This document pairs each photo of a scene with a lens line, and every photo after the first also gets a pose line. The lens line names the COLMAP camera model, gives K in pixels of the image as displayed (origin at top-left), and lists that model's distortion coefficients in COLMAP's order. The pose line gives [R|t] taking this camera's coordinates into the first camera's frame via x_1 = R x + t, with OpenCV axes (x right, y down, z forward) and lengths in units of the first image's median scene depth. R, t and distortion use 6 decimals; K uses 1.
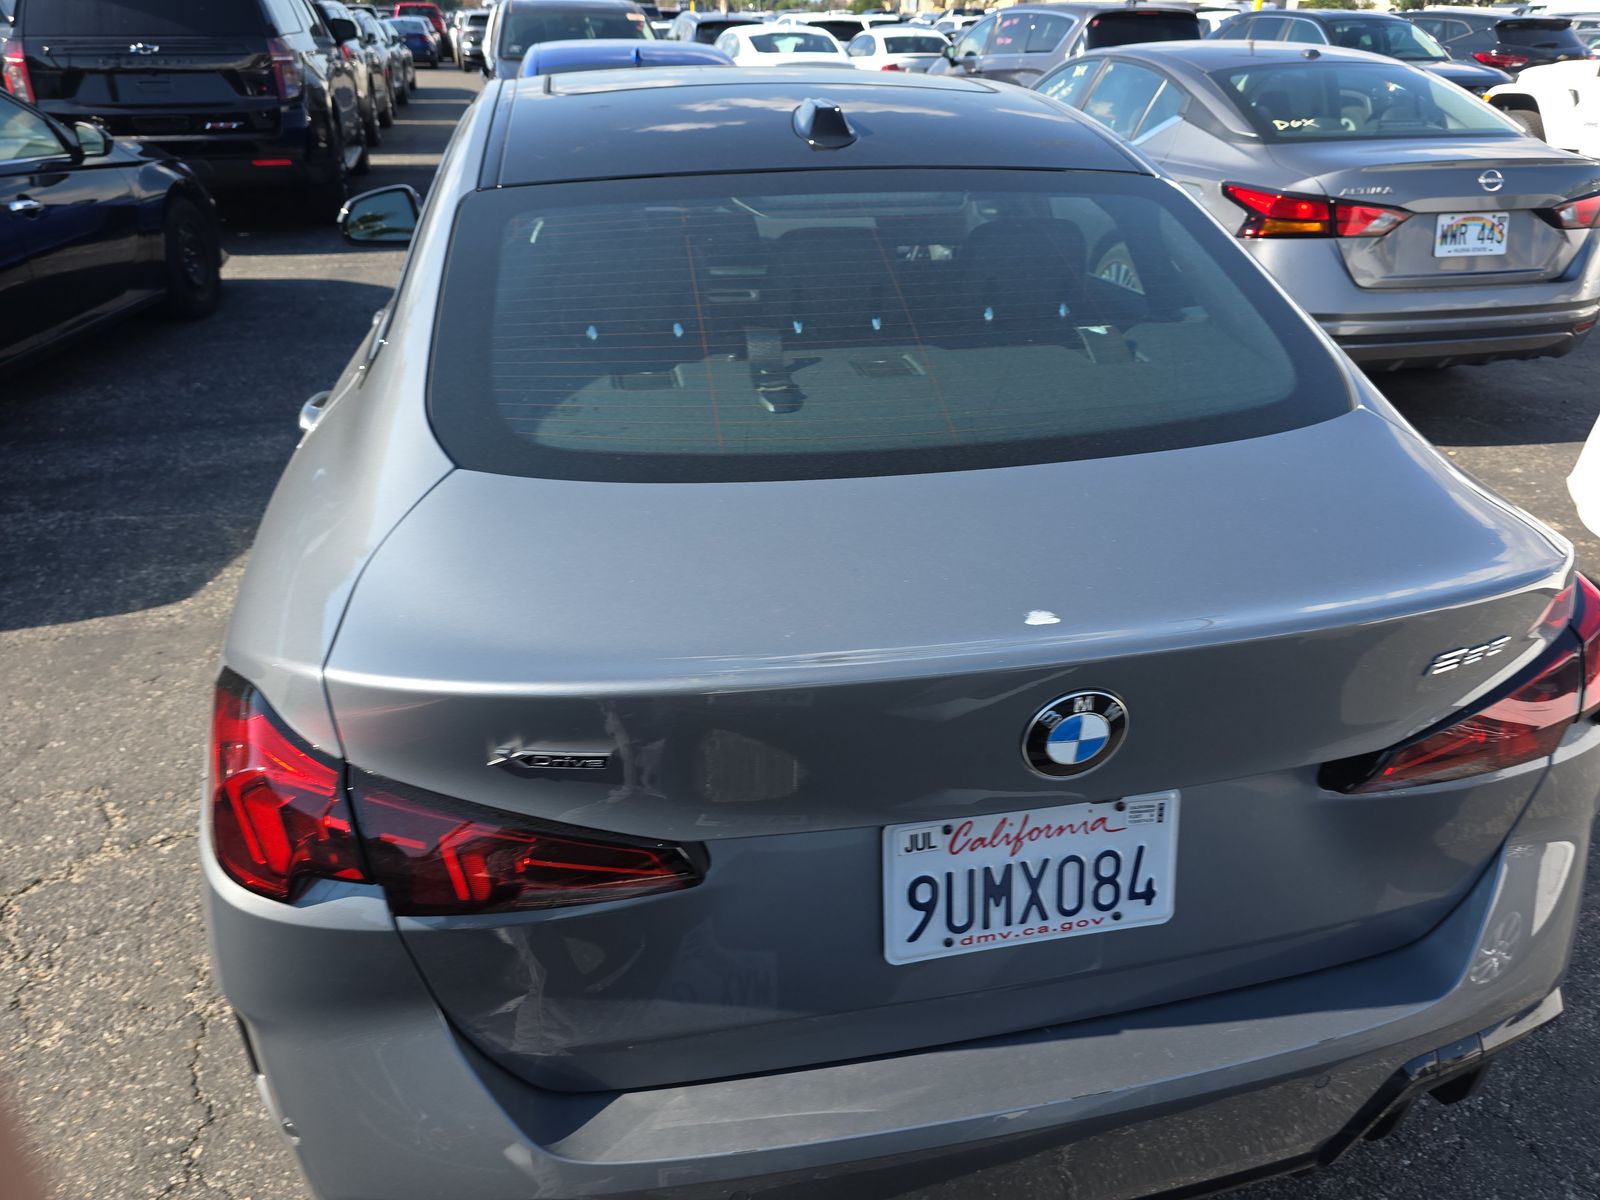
lens RADIAL K [[1106.8, 0, 800.0], [0, 1106.8, 600.0], [0, 0, 1]] dist [0.069460, -0.060204]
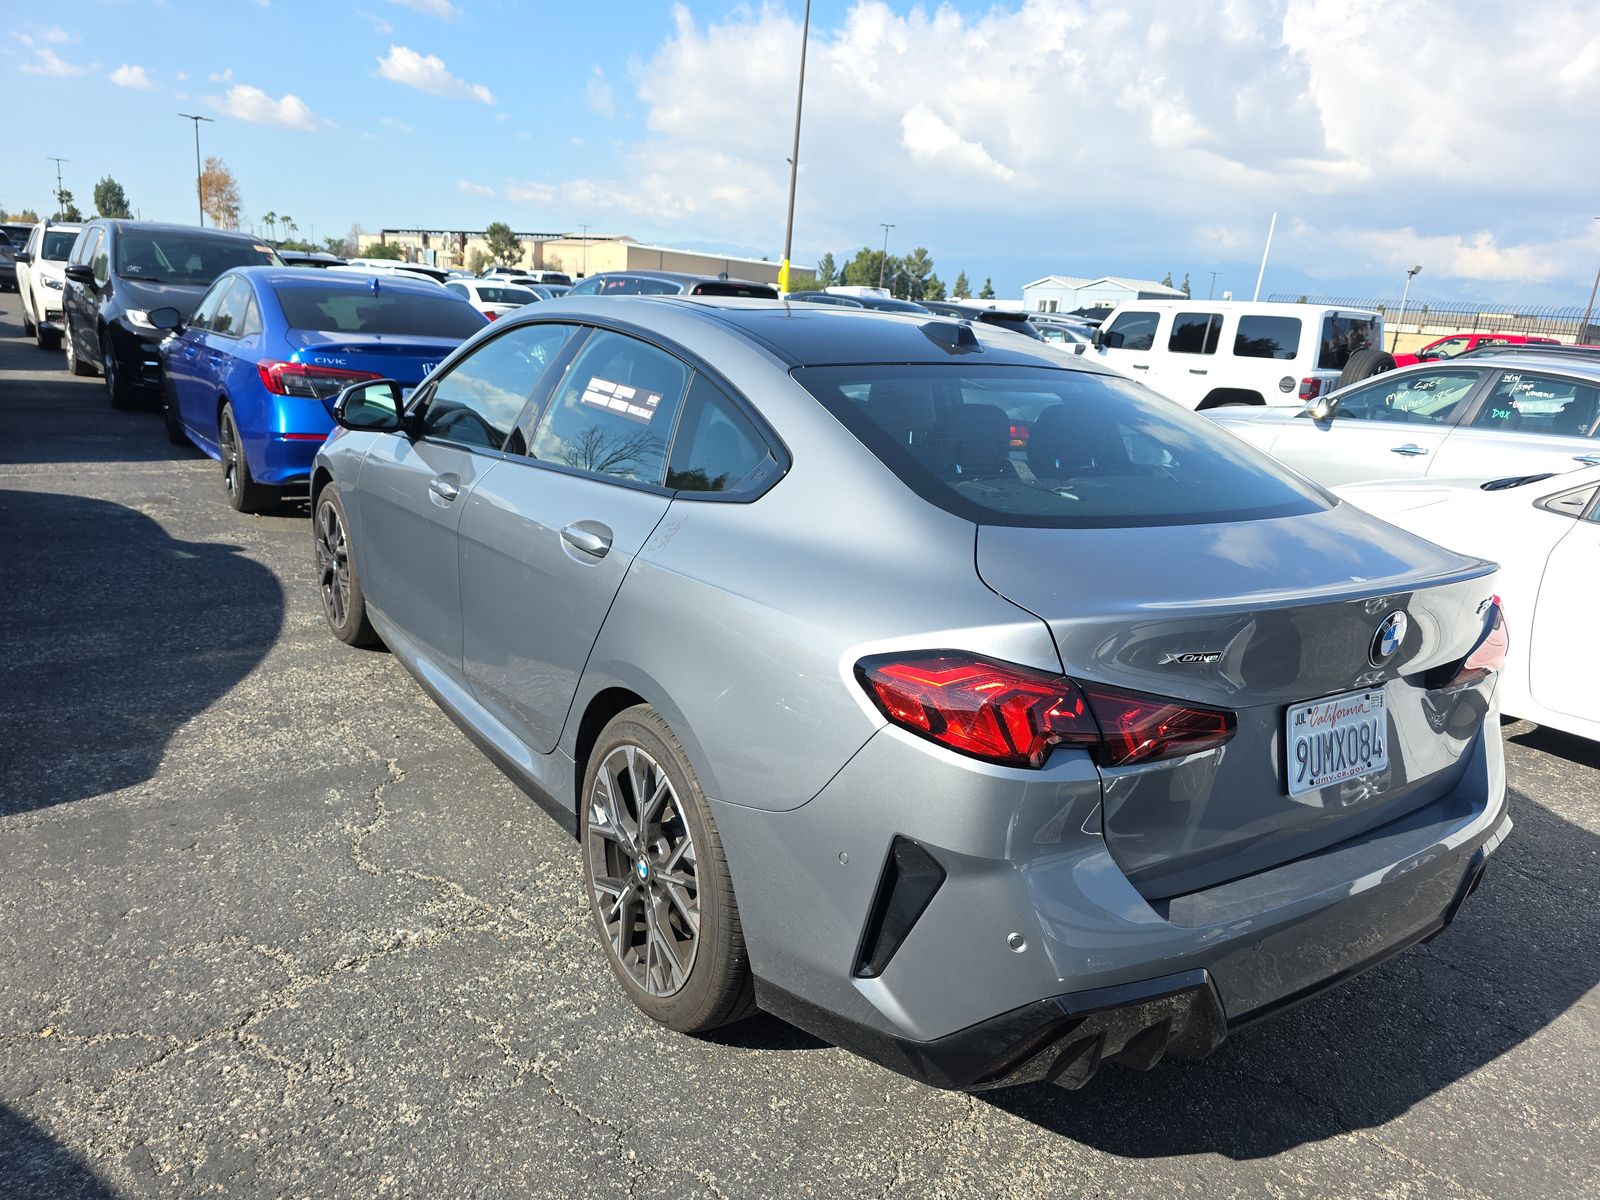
lens RADIAL K [[1106.8, 0, 800.0], [0, 1106.8, 600.0], [0, 0, 1]] dist [0.069460, -0.060204]
pose [[0.922523, -0.034721, 0.384377, -1.054902], [0.110725, 0.977888, -0.177414, 0.216026], [-0.369717, 0.206229, 0.905968, -0.269811]]
